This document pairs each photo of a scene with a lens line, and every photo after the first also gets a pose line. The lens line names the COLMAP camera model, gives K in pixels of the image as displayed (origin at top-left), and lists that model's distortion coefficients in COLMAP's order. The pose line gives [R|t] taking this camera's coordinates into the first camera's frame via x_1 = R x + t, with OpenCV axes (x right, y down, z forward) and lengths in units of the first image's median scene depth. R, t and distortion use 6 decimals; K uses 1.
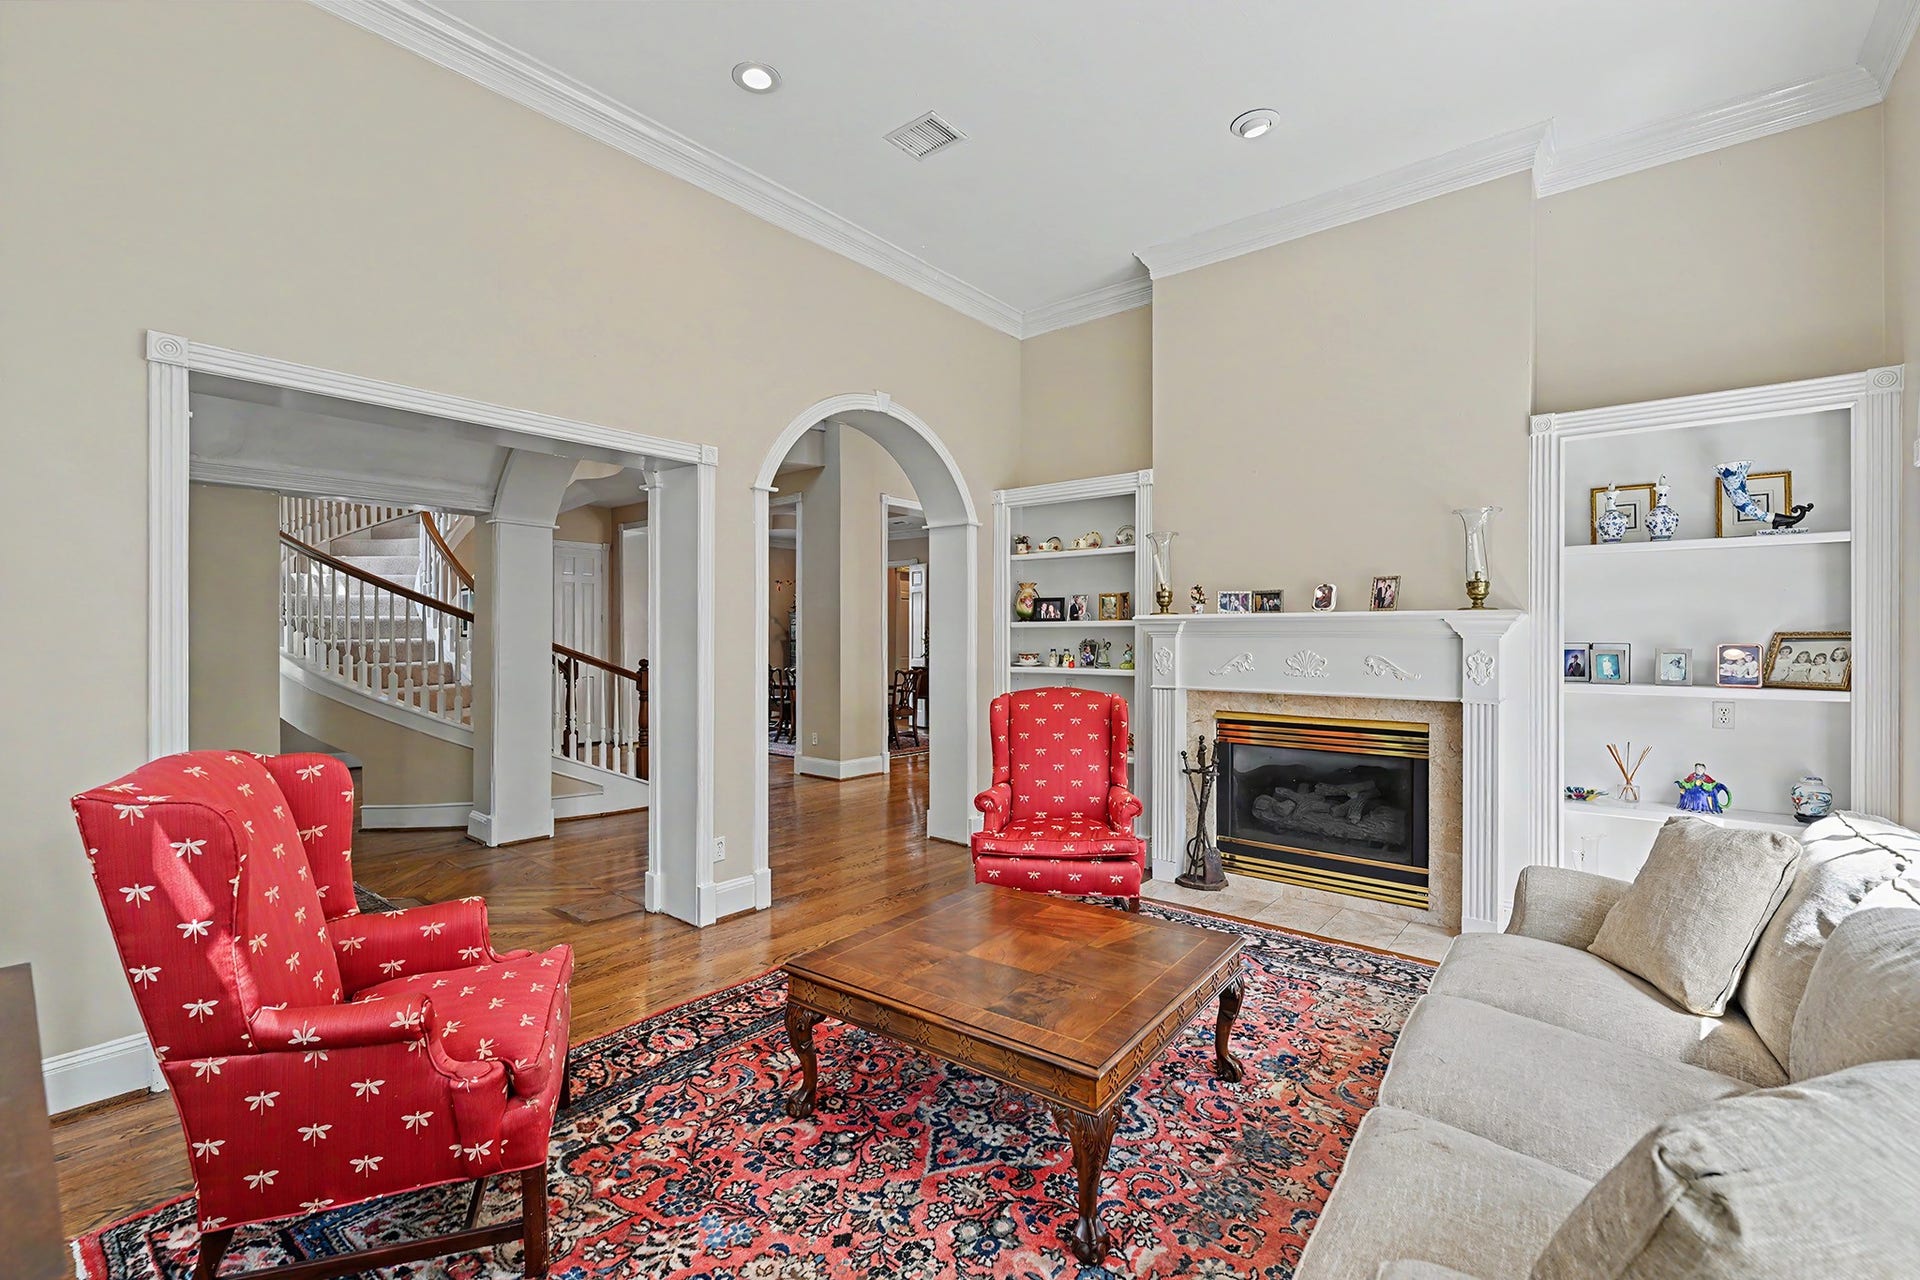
lens RADIAL K [[828.3, 0, 960.0], [0, 828.3, 640.0], [0, 0, 1]] dist [0.000619, -0.000119]
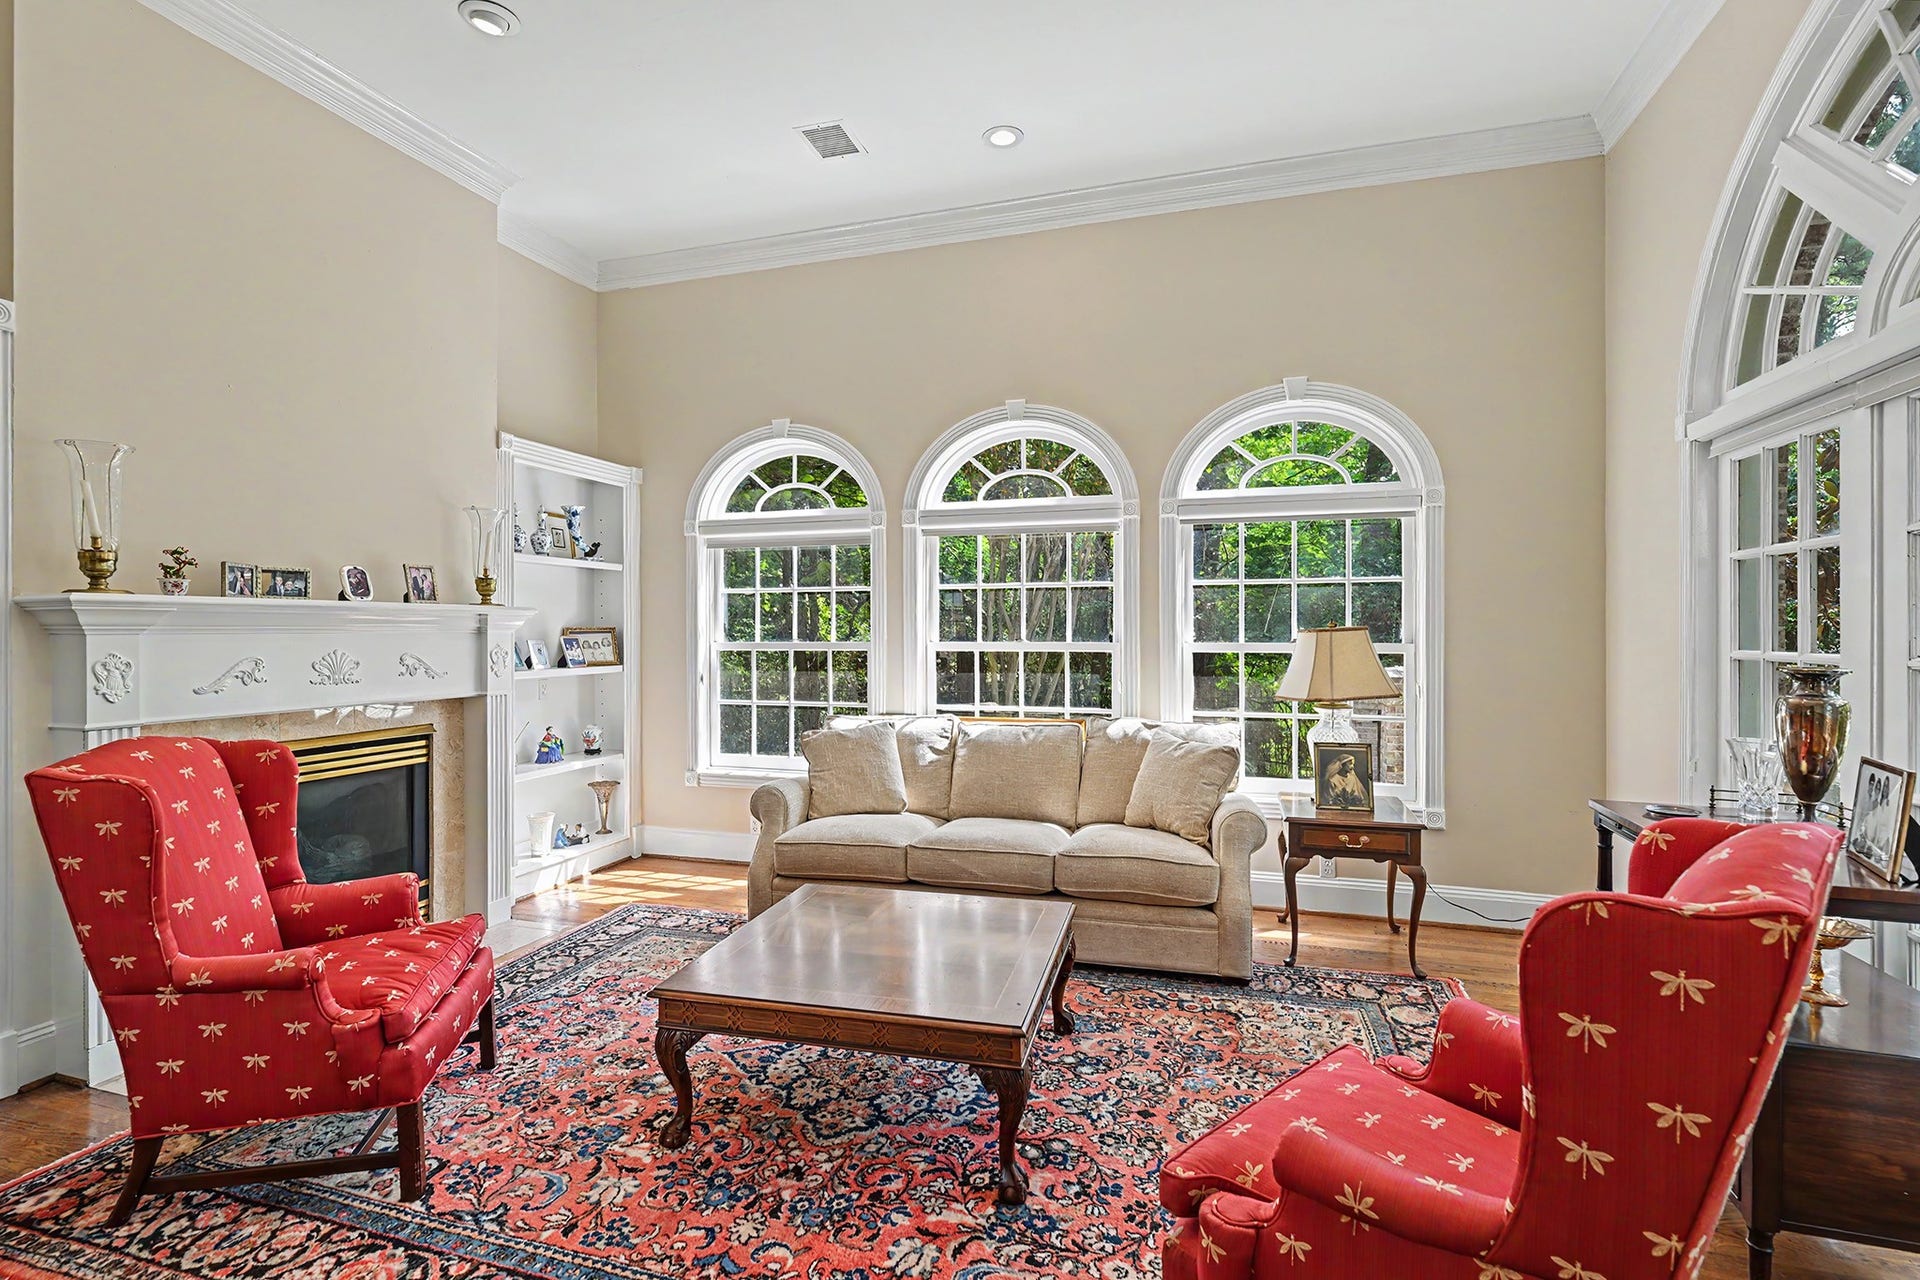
lens RADIAL K [[885.5, 0, 960.0], [0, 885.5, 640.0], [0, 0, 1]] dist [-0.000006, 0.000071]
pose [[-0.367312, -0.012587, 0.930013, -0.710099], [0.005710, 0.999859, 0.015788, -0.008480], [-0.930080, 0.011109, -0.367188, 0.971290]]
